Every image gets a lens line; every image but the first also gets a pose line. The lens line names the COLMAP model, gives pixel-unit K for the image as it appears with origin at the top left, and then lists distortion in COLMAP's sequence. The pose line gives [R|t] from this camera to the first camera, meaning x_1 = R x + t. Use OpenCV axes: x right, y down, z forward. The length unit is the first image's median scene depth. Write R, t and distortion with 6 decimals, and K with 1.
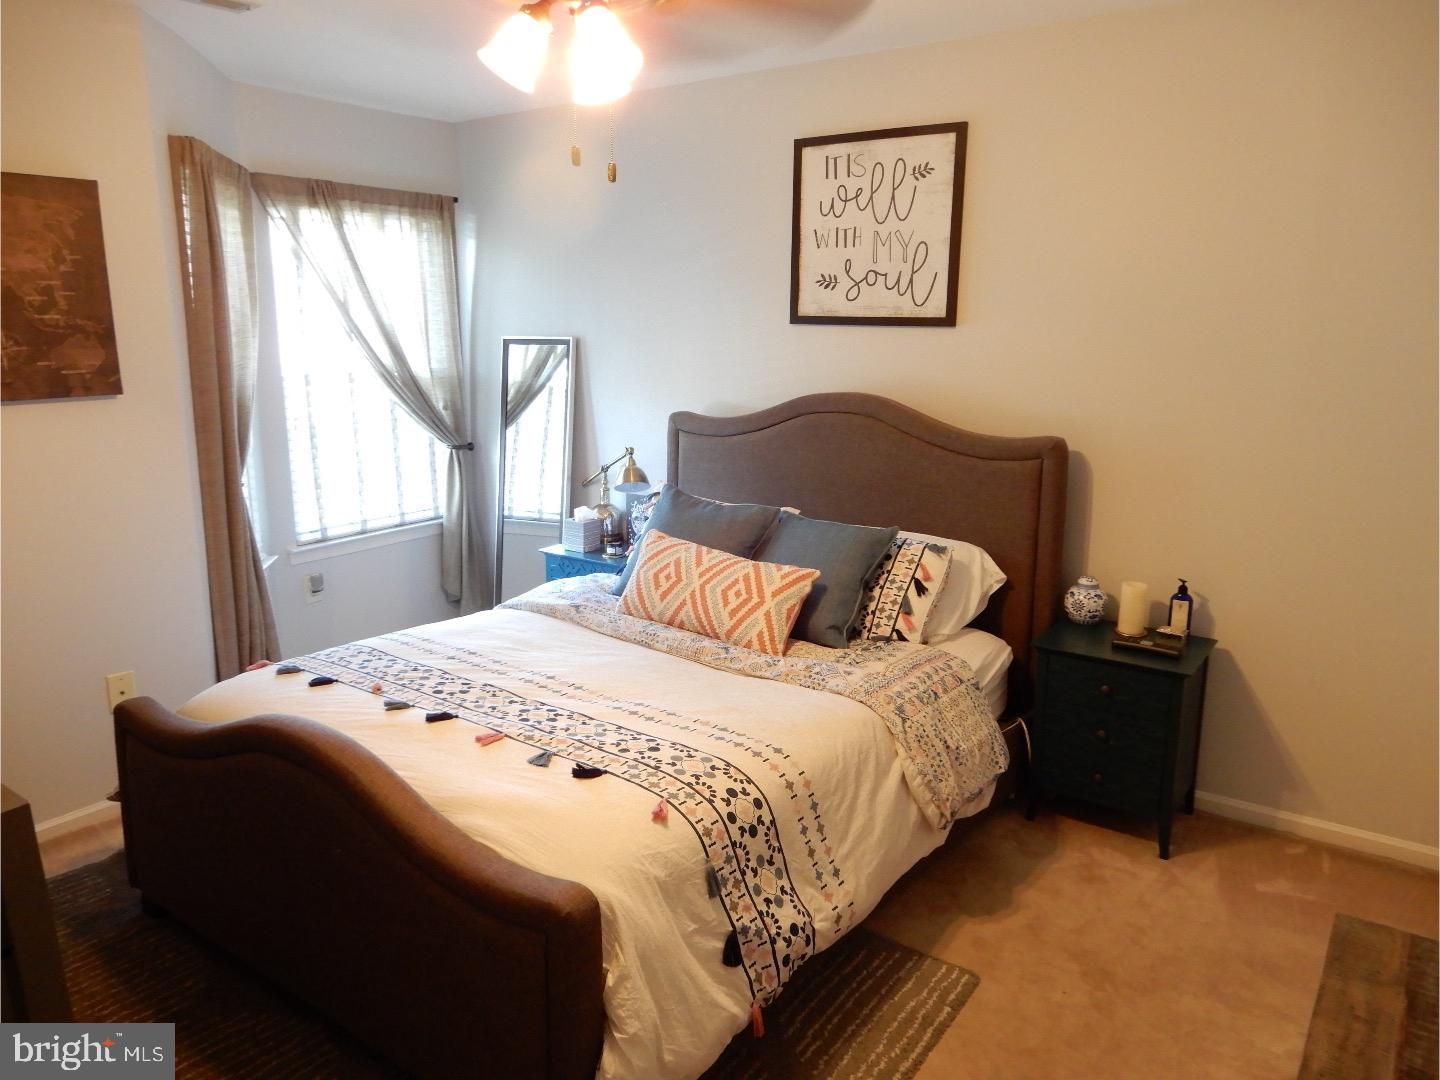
lens RADIAL K [[1030.3, 0, 724.7], [0, 1030.3, 536.4], [0, 0, 1]] dist [0.007633, -0.002707]
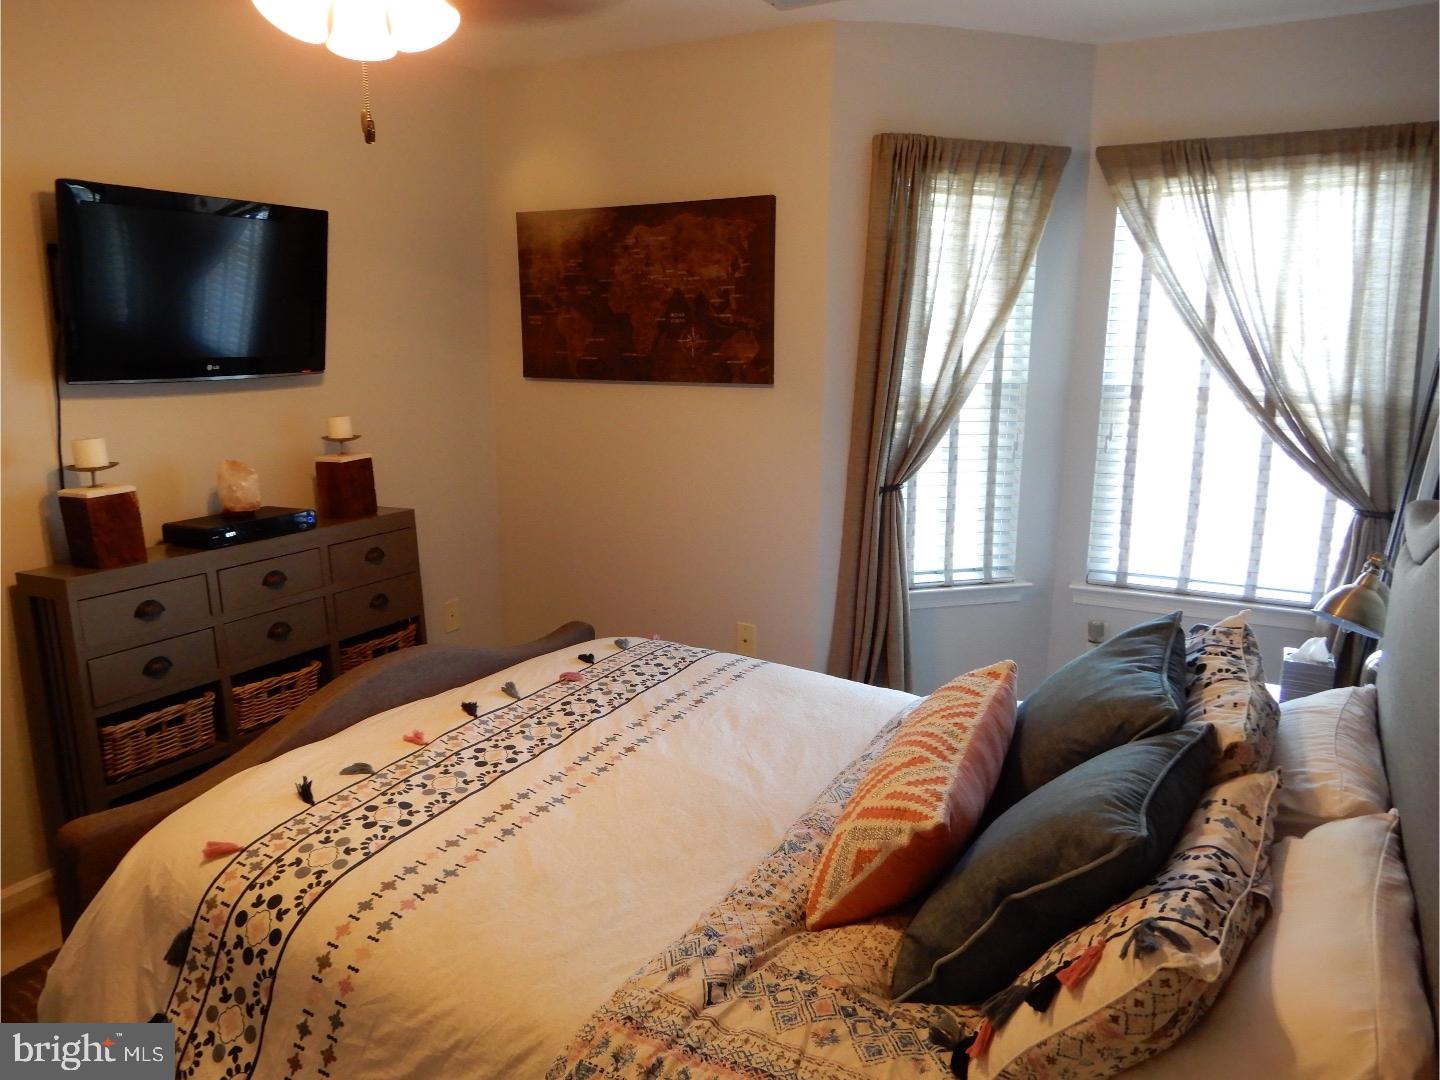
lens RADIAL K [[1030.3, 0, 725.7], [0, 1030.3, 540.4], [0, 0, 1]] dist [0.007633, -0.002707]
pose [[0.115228, 0.203260, -0.972321, 0.577099], [-0.206484, 0.962361, 0.176708, -0.175500], [0.971641, 0.180407, 0.152860, 0.877765]]
